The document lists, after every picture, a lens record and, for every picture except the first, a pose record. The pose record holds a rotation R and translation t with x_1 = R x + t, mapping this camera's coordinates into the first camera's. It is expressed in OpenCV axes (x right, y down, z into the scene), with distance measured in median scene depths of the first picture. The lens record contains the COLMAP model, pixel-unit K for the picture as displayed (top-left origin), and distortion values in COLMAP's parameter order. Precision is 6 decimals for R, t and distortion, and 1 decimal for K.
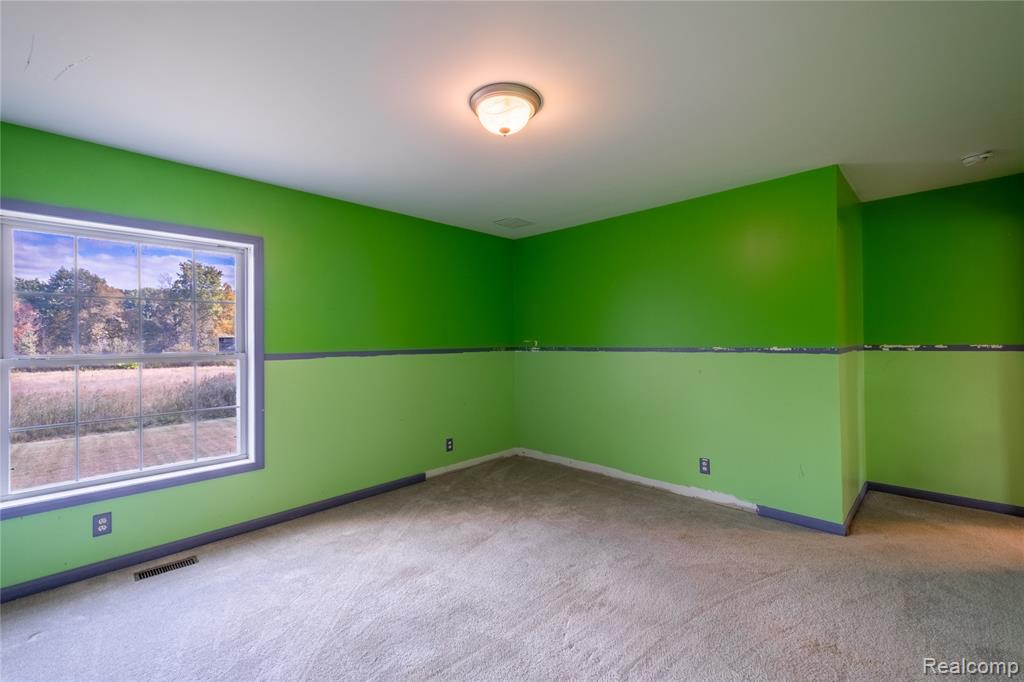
lens RADIAL K [[442.7, 0, 518.7], [0, 442.7, 337.6], [0, 0, 1]] dist [0.010998, -0.000107]
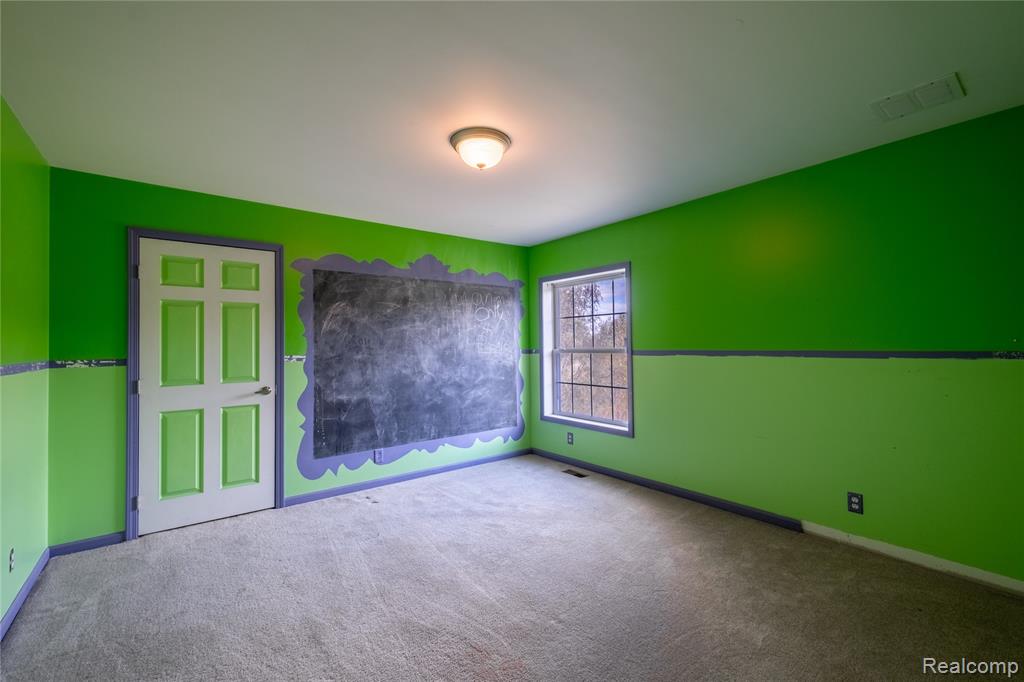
lens RADIAL K [[442.7, 0, 518.7], [0, 442.7, 337.6], [0, 0, 1]] dist [0.010998, -0.000107]
pose [[-0.152639, -0.006761, -0.988259, 0.749171], [0.014549, 0.999853, -0.009088, 0.007226], [0.988175, -0.015765, -0.152518, 0.858247]]
